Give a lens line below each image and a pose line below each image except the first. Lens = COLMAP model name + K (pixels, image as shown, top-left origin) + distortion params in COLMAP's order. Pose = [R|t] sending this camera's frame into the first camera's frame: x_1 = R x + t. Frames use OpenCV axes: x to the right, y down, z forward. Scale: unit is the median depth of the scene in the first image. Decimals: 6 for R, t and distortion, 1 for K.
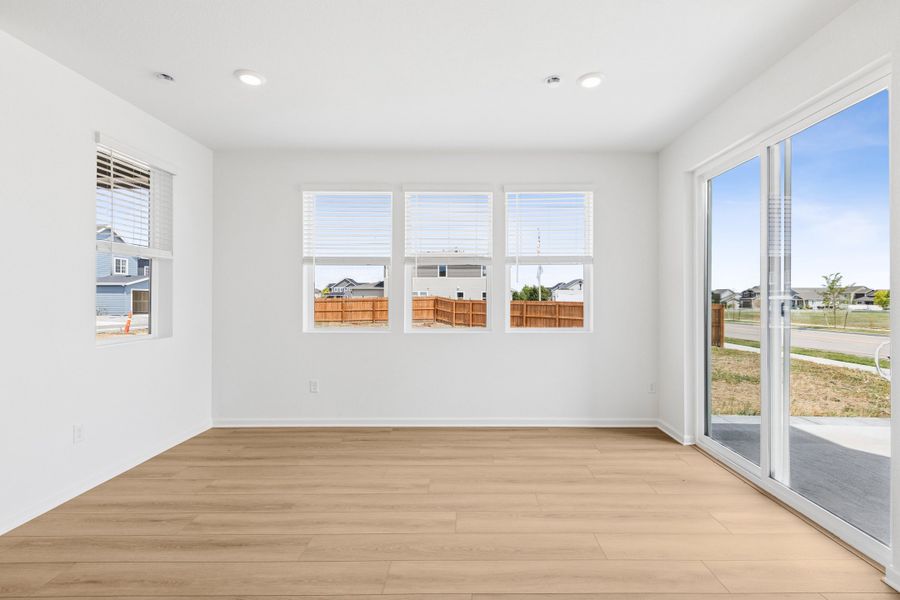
lens RADIAL K [[402.6, 0, 457.0], [0, 402.6, 295.8], [0, 0, 1]] dist [0.002046, -0.000553]
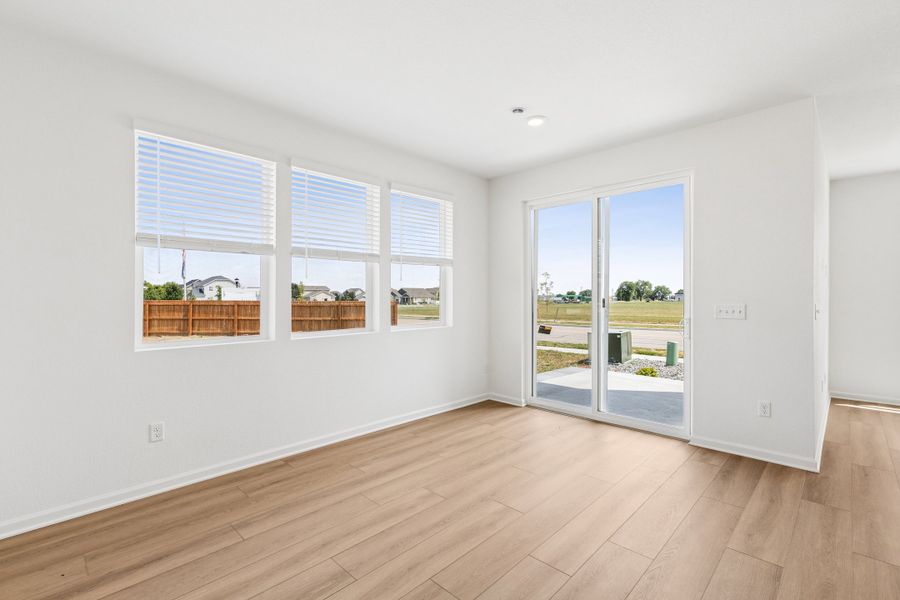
lens RADIAL K [[402.6, 0, 457.0], [0, 402.6, 295.8], [0, 0, 1]] dist [0.002046, -0.000553]
pose [[0.708996, -0.002054, 0.705210, -0.523117], [-0.000505, 0.999994, 0.003421, 0.000248], [-0.705213, -0.002781, 0.708990, 0.211941]]
